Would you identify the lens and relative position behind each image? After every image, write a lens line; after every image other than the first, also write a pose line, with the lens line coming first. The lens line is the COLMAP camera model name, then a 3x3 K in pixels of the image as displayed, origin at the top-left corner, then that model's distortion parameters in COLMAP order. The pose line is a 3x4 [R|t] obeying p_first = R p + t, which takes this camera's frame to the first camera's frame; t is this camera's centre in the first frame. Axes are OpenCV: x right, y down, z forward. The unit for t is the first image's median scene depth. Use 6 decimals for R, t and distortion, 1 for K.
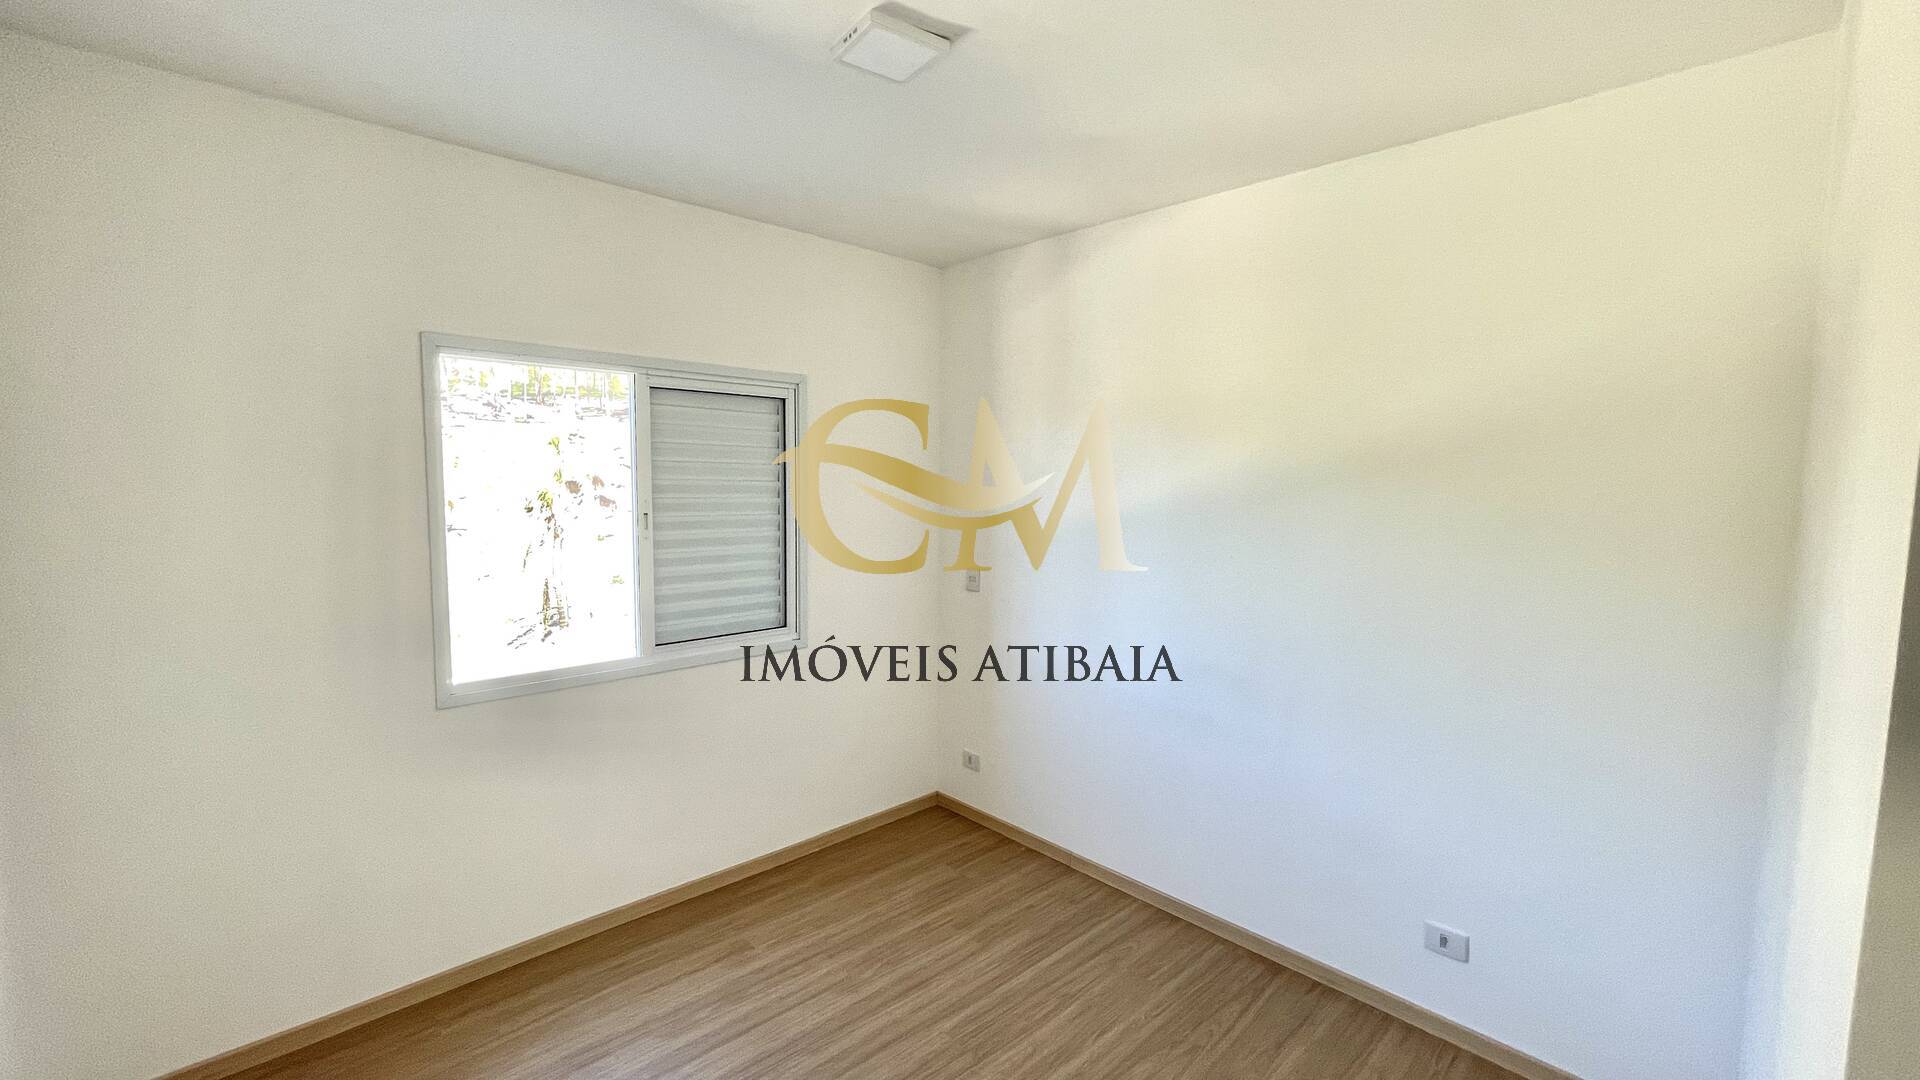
lens RADIAL K [[775.5, 0, 963.1], [0, 775.5, 540.3], [0, 0, 1]] dist [0.001284, -0.005036]
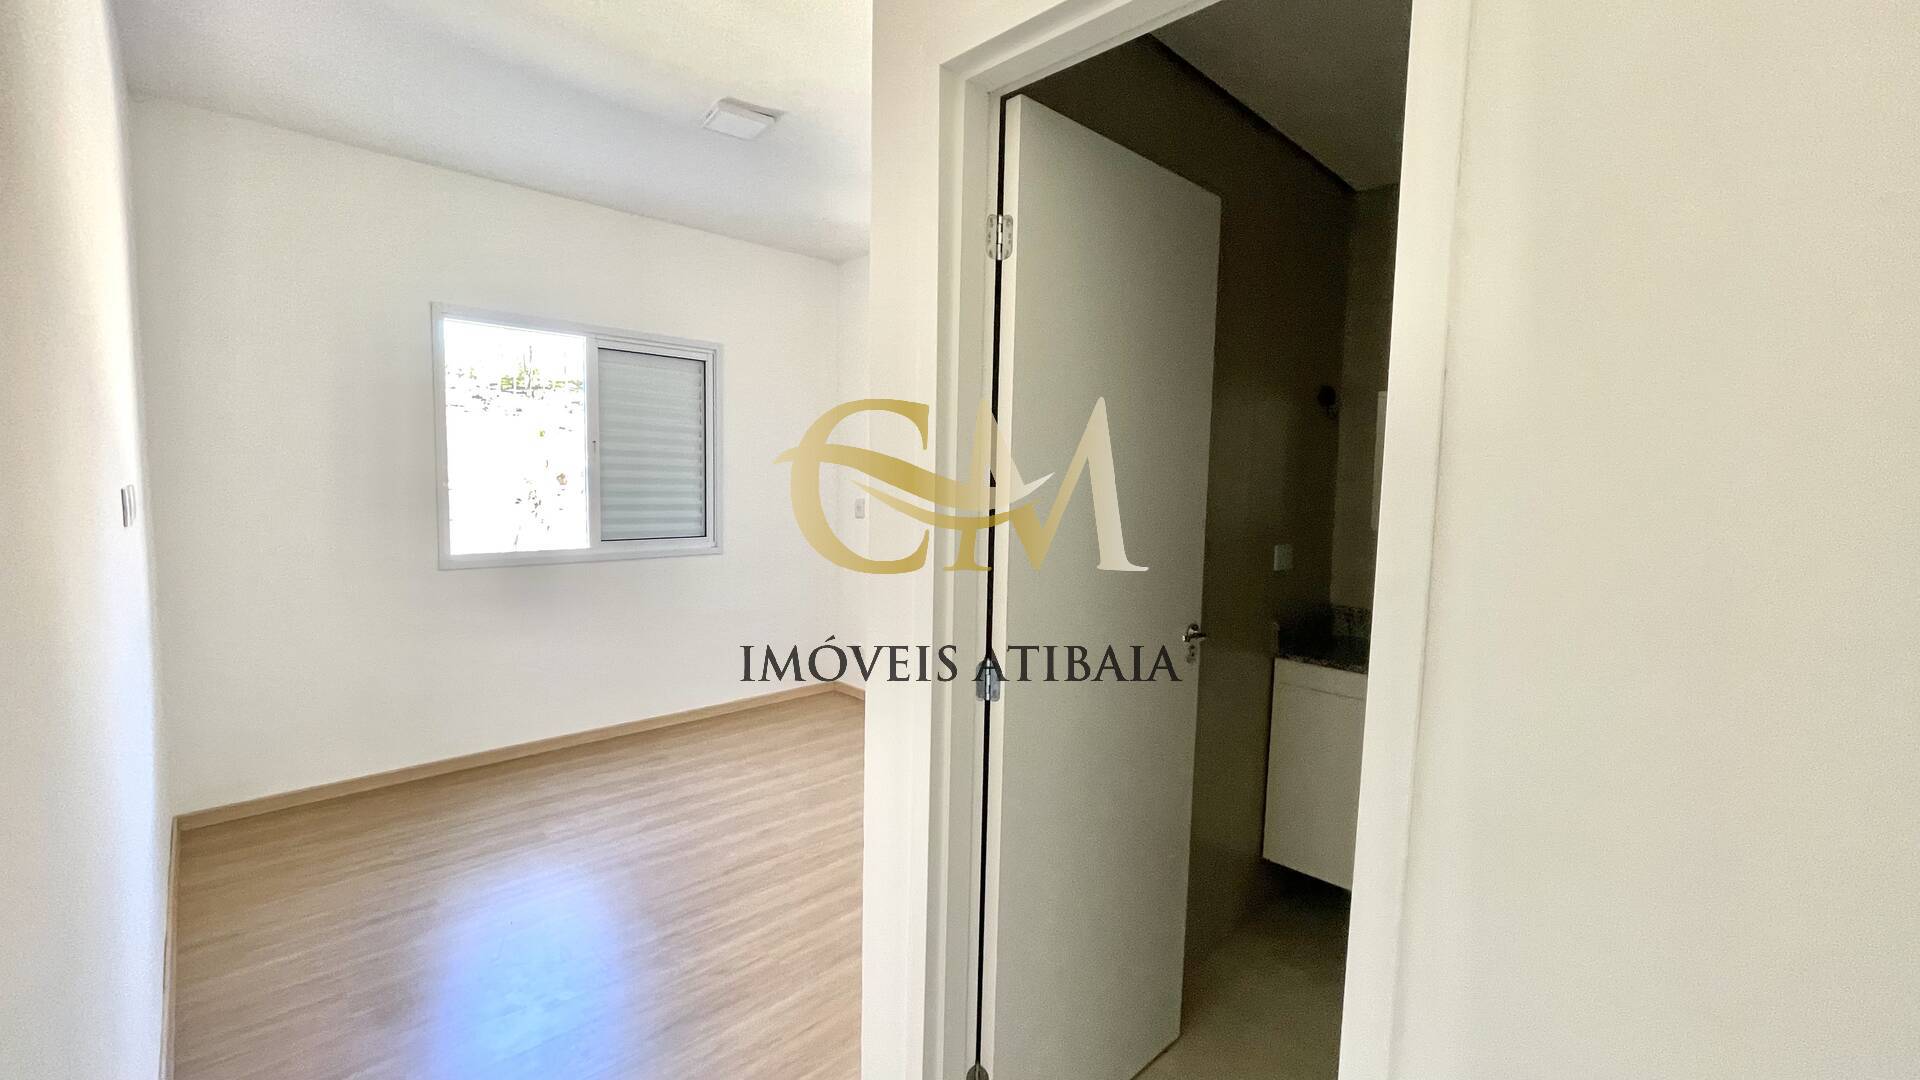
lens RADIAL K [[775.5, 0, 963.1], [0, 775.5, 540.3], [0, 0, 1]] dist [0.001284, -0.005036]
pose [[0.999890, 0.009657, 0.011262, 0.213995], [-0.009669, 0.999953, 0.001088, 0.126285], [-0.011251, -0.001196, 0.999936, -0.349805]]
